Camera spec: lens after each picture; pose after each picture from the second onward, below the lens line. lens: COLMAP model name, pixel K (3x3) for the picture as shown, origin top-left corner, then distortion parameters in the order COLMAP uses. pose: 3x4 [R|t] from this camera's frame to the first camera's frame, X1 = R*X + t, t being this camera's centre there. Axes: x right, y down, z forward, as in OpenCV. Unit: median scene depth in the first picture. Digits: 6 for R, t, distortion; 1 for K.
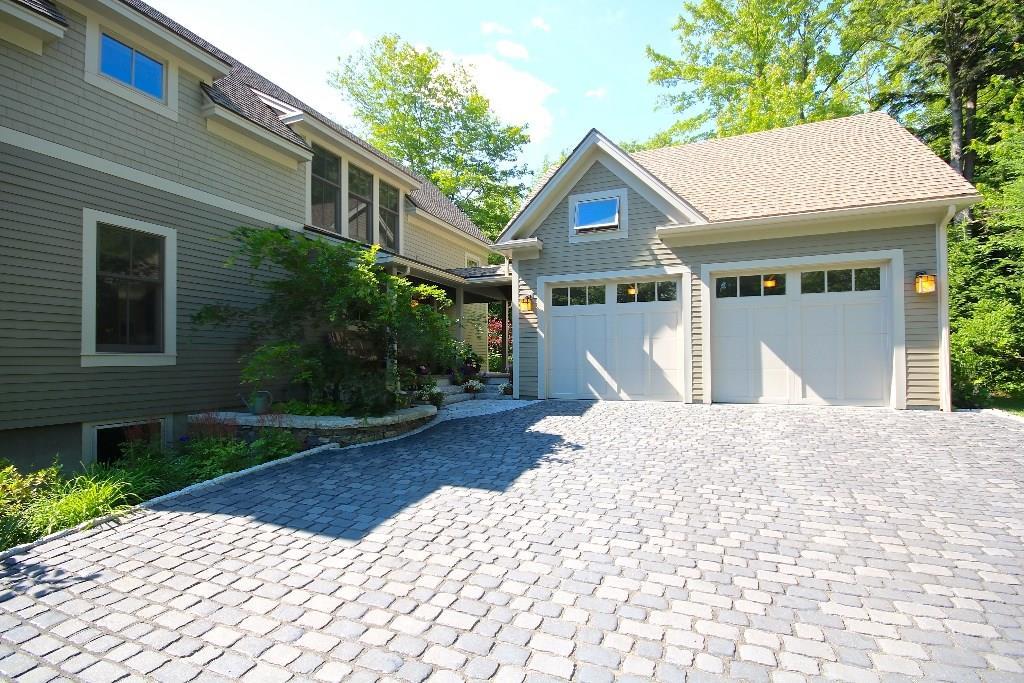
lens RADIAL K [[480.1, 0, 511.8], [0, 480.1, 351.5], [0, 0, 1]] dist [-0.000878, -0.000768]
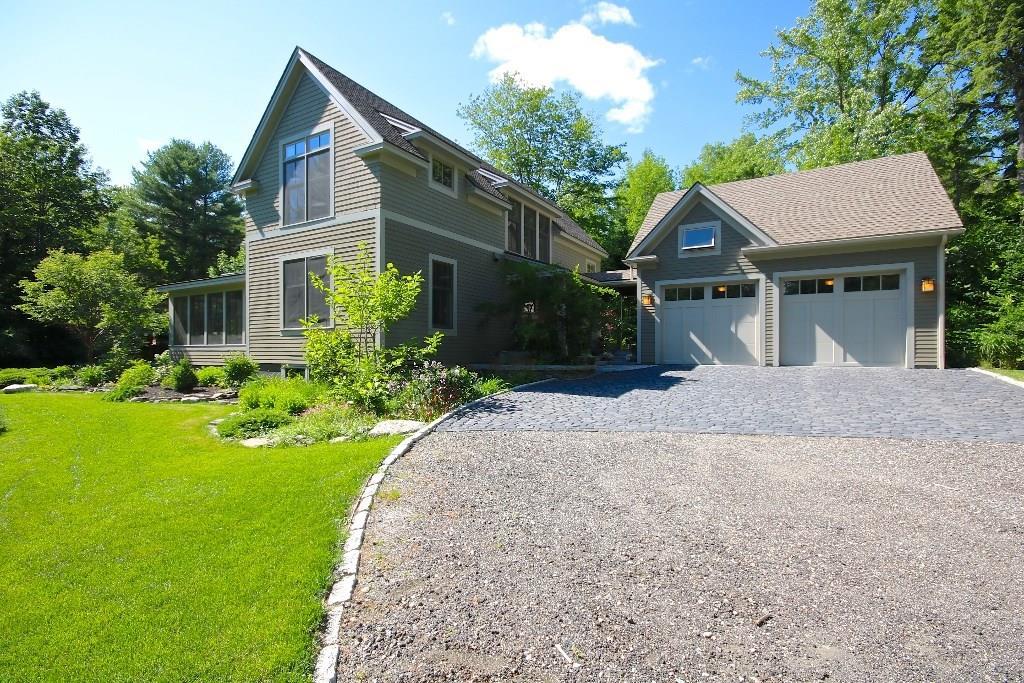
lens RADIAL K [[480.1, 0, 511.8], [0, 480.1, 351.5], [0, 0, 1]] dist [-0.000878, -0.000768]
pose [[0.988872, 0.008397, -0.148533, -0.175978], [-0.005822, 0.999825, 0.017766, 0.039924], [0.148656, -0.016703, 0.988748, -0.570852]]
